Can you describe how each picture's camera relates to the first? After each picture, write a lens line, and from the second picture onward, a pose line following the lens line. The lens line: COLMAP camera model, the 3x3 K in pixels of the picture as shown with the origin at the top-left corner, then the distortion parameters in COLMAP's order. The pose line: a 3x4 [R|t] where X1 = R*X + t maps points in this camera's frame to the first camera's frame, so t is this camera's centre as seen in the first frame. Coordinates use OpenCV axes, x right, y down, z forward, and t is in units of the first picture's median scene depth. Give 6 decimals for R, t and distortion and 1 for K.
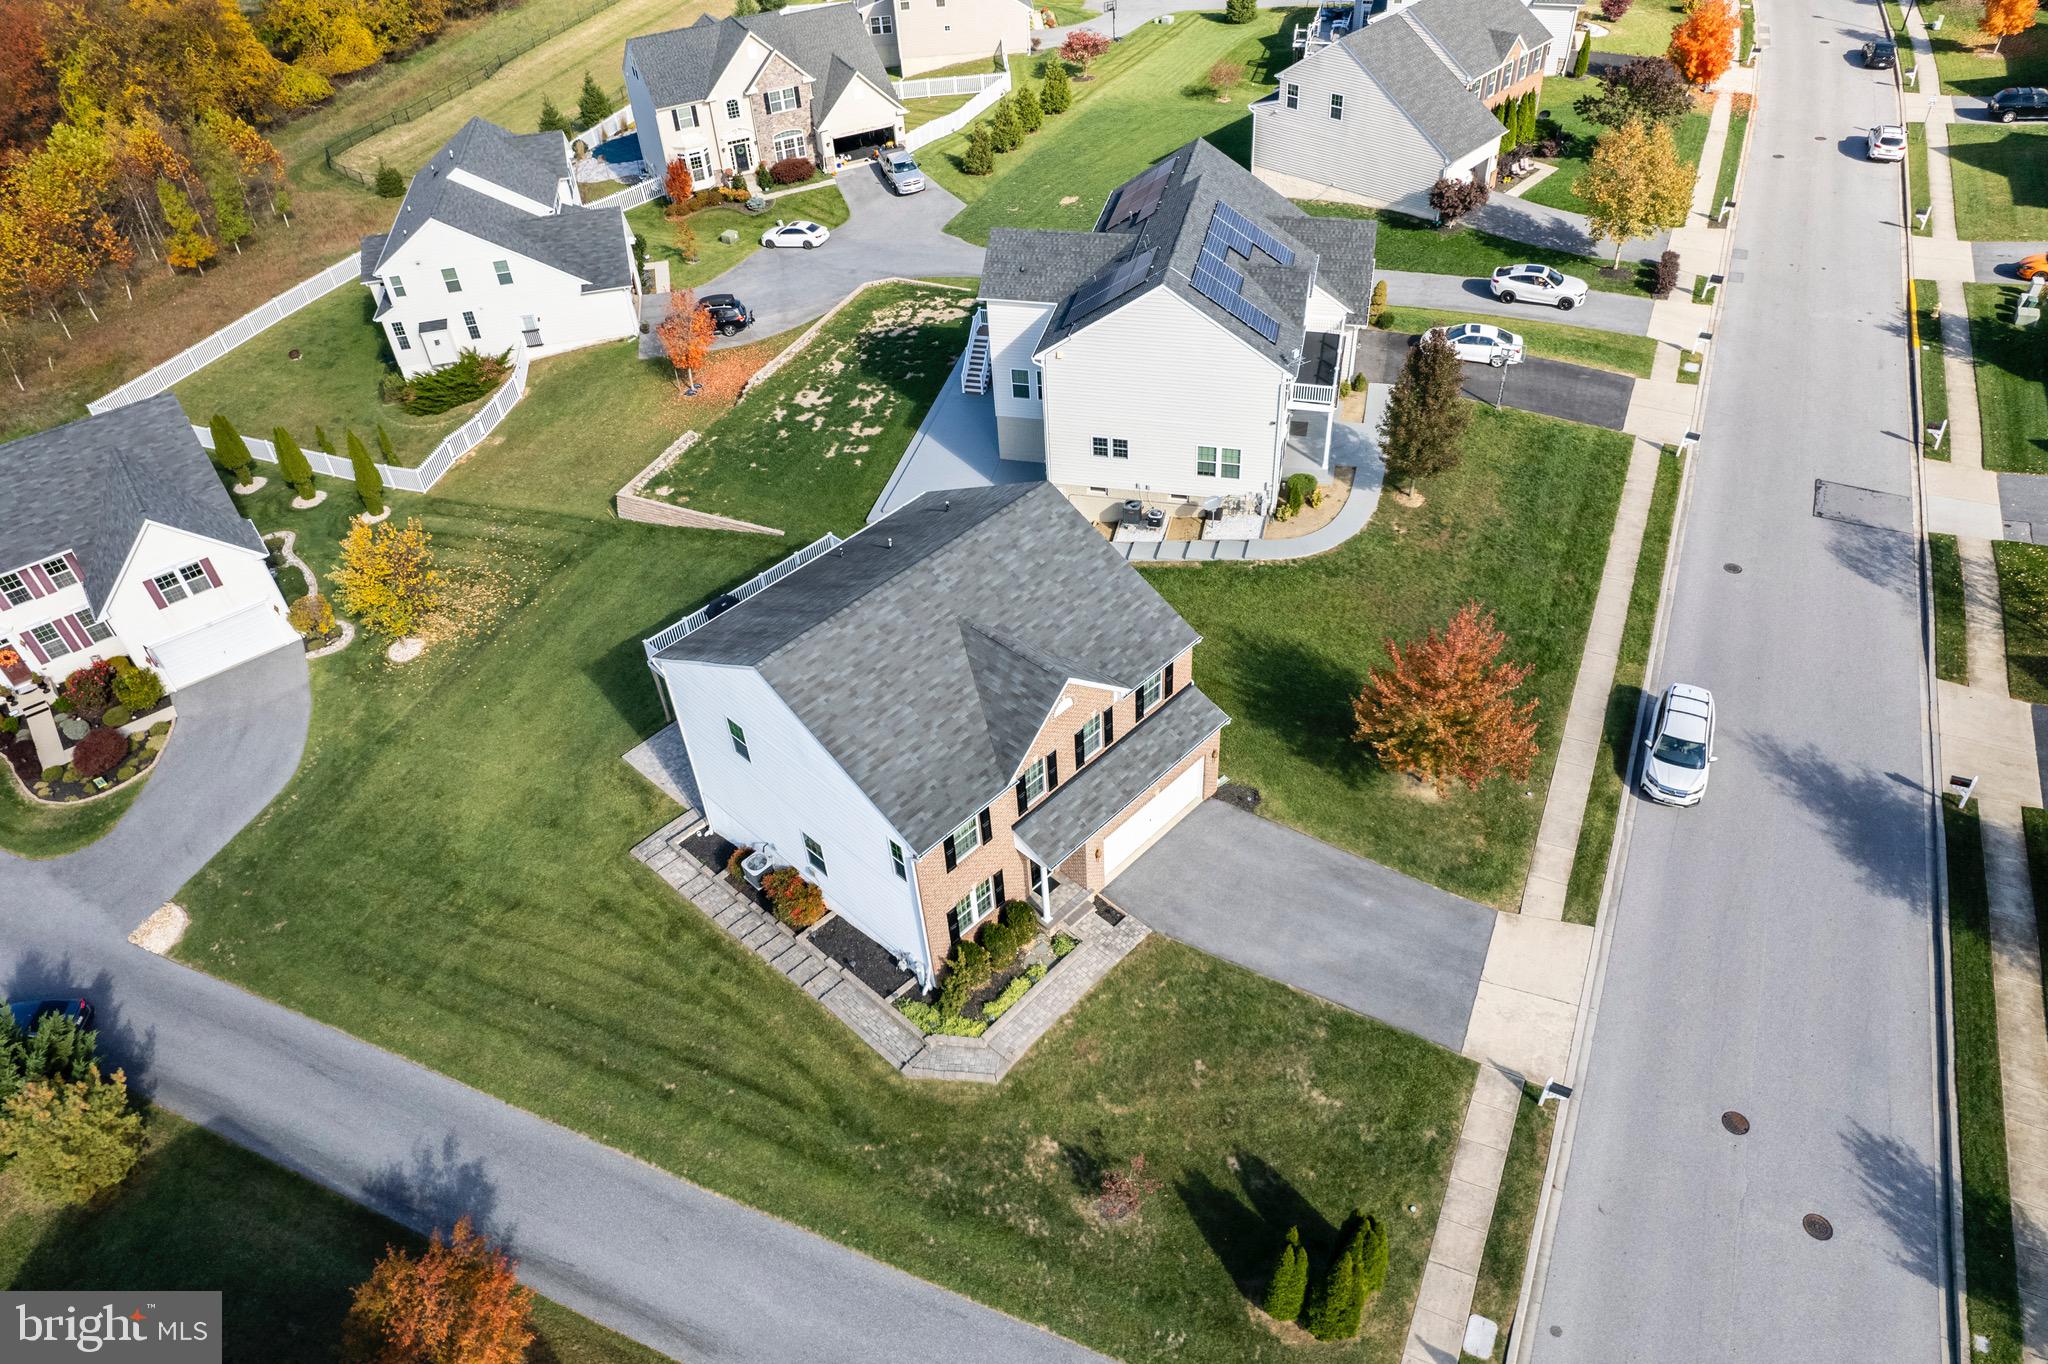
lens RADIAL K [[1353.8, 0, 1024.0], [0, 1353.8, 682.0], [0, 0, 1]] dist [-0.069140, 0.060271]
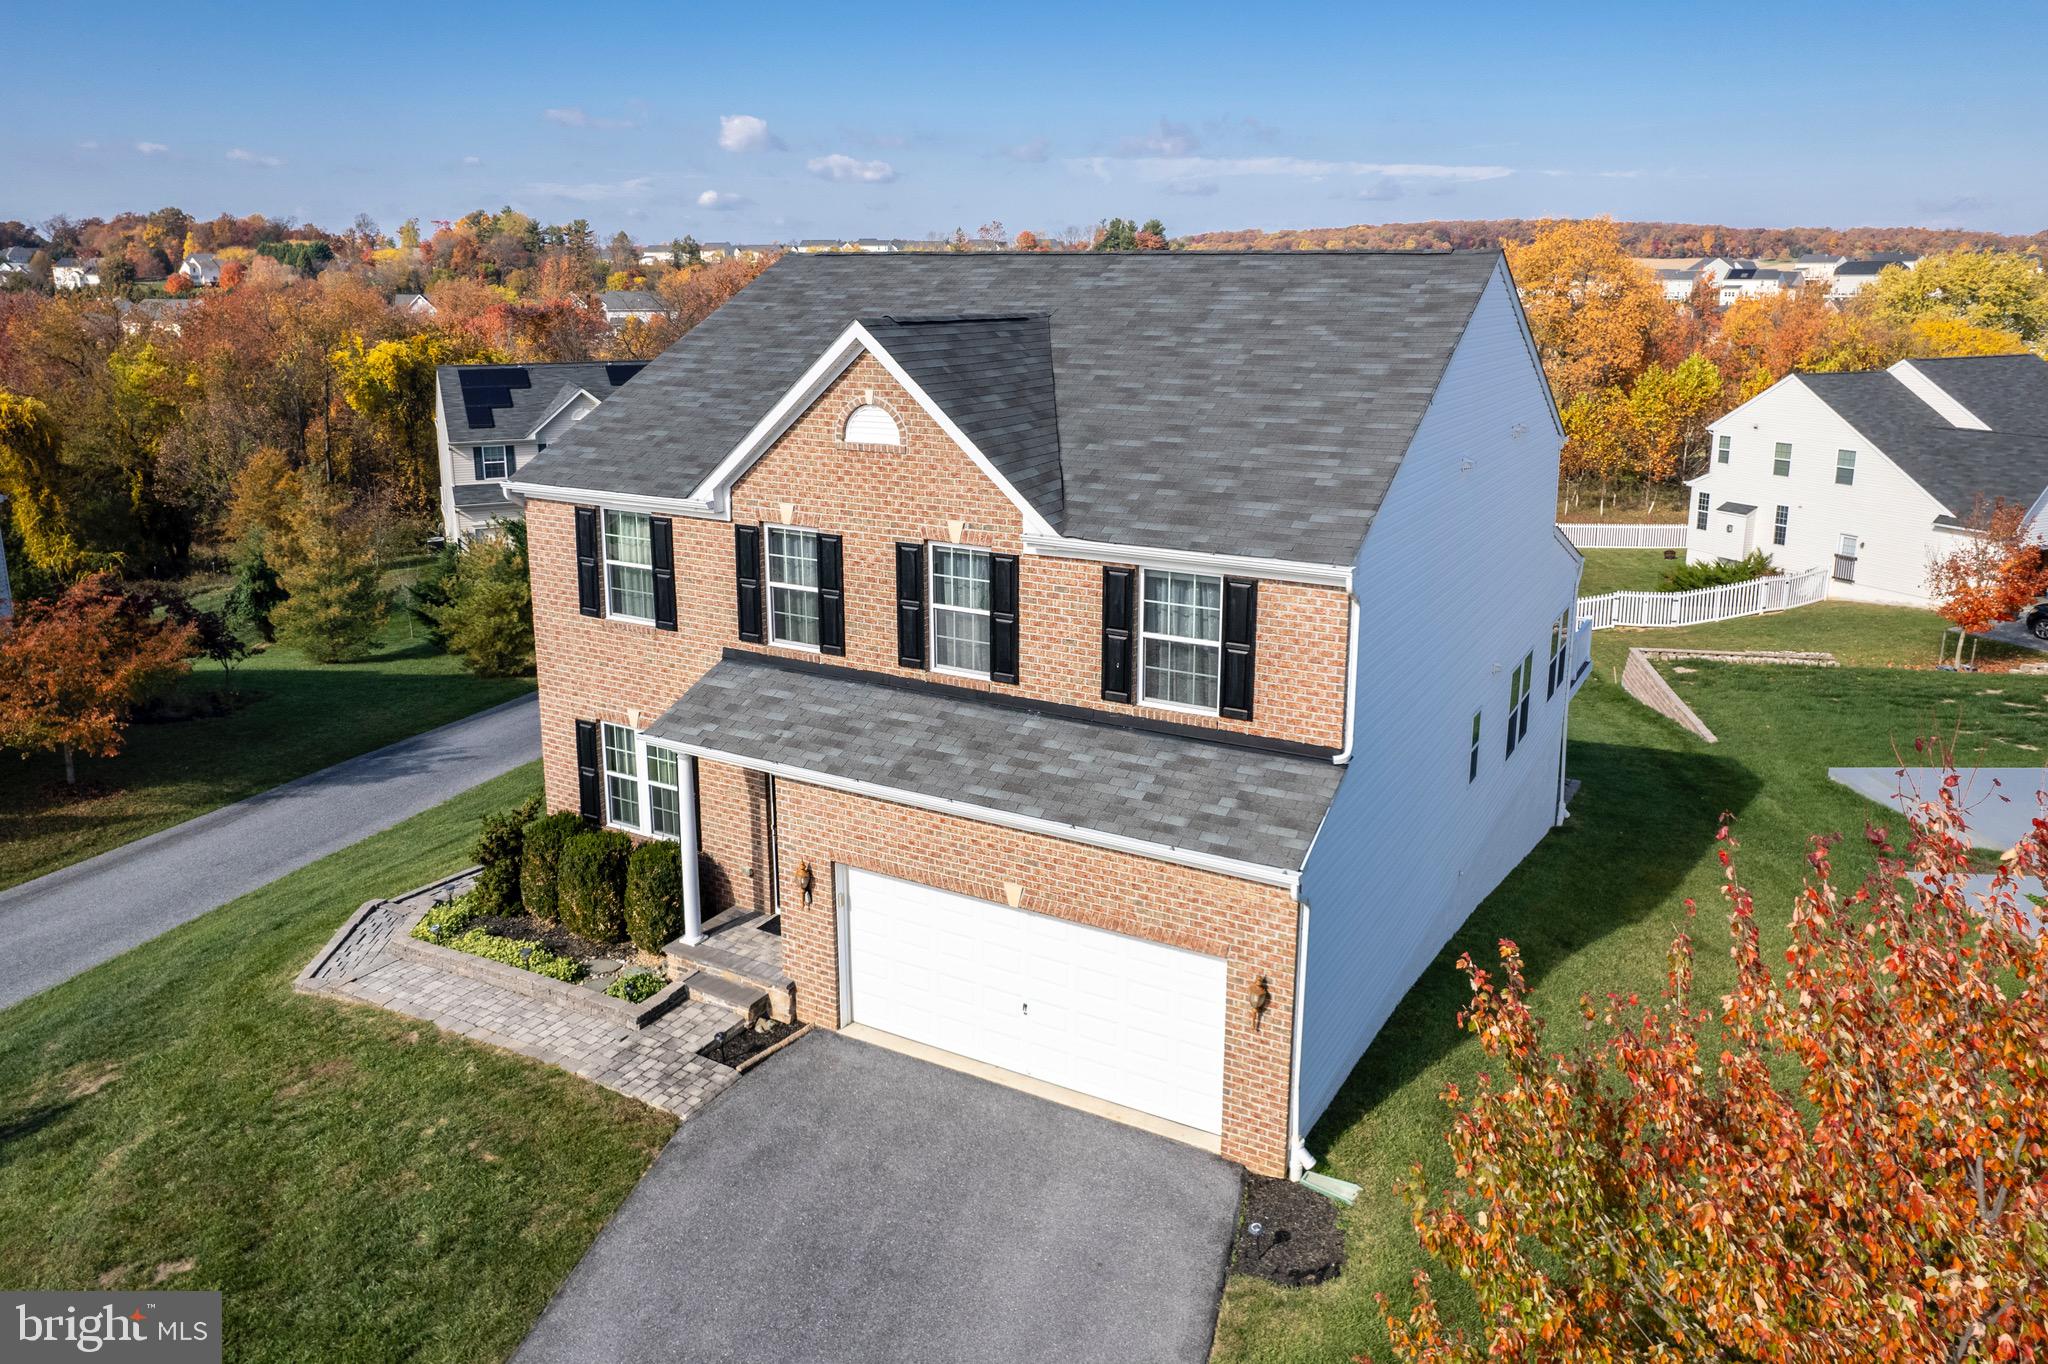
lens RADIAL K [[1411.2, 0, 1065.0], [0, 1411.2, 585.8], [0, 0, 1]] dist [-0.024054, 0.005800]
pose [[0.265969, 0.261784, -0.927755, 0.312056], [-0.654315, 0.755786, 0.025680, 0.003326], [0.707907, 0.600214, 0.372305, 0.623457]]
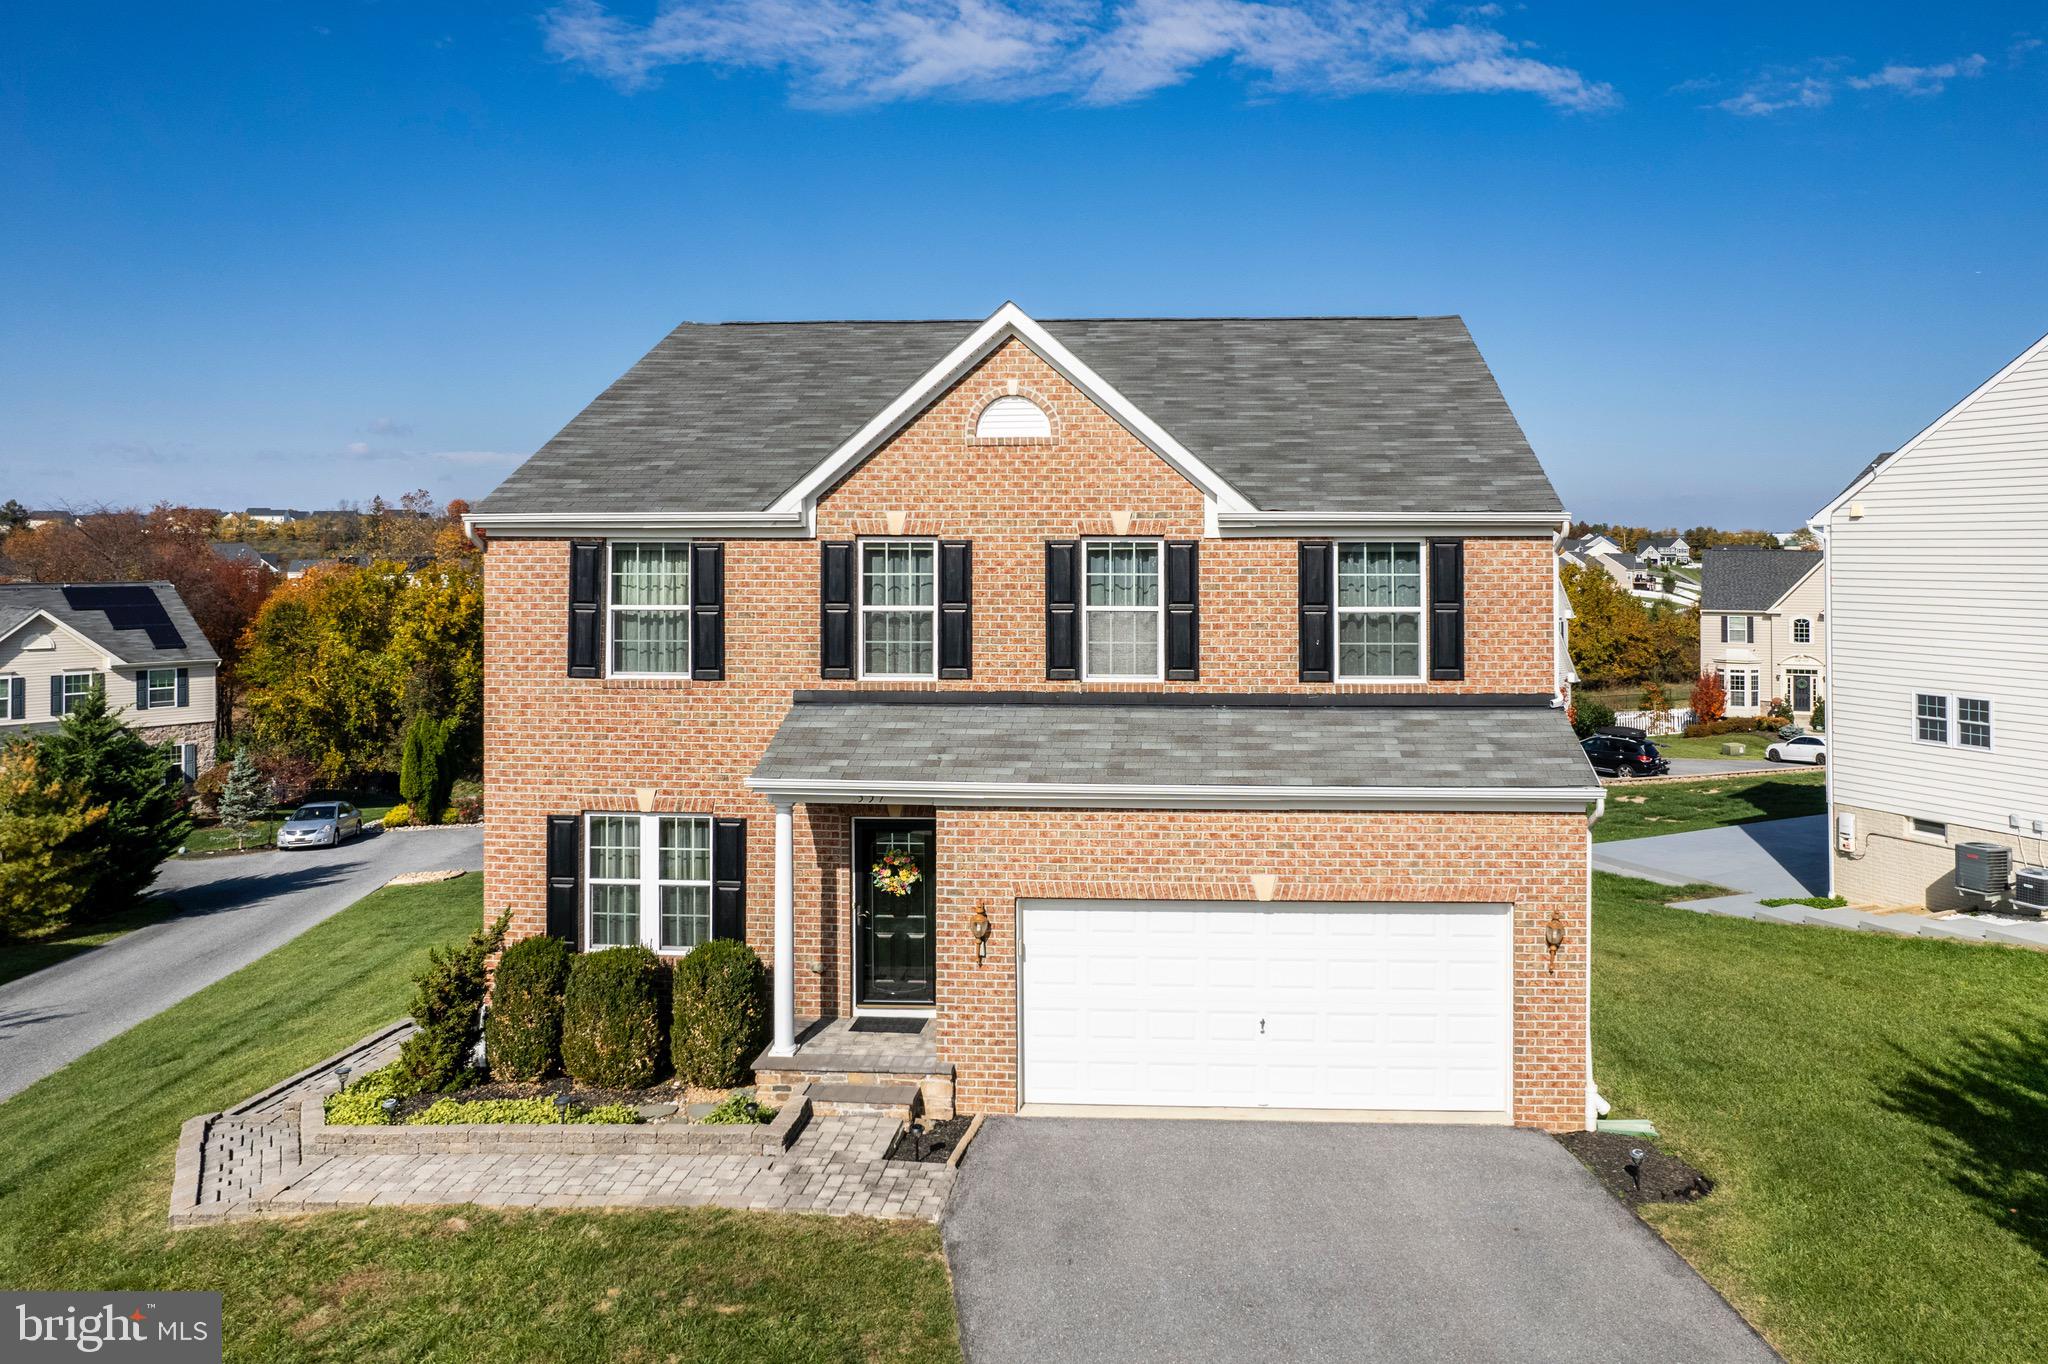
lens RADIAL K [[1403.4, 0, 1145.2], [0, 1403.4, 548.8], [0, 0, 1]] dist [-0.047801, 0.022032]
pose [[0.656481, 0.051303, -0.752596, 0.243095], [-0.527389, 0.744547, -0.409281, 0.129022], [0.539346, 0.665596, 0.515837, 0.574480]]
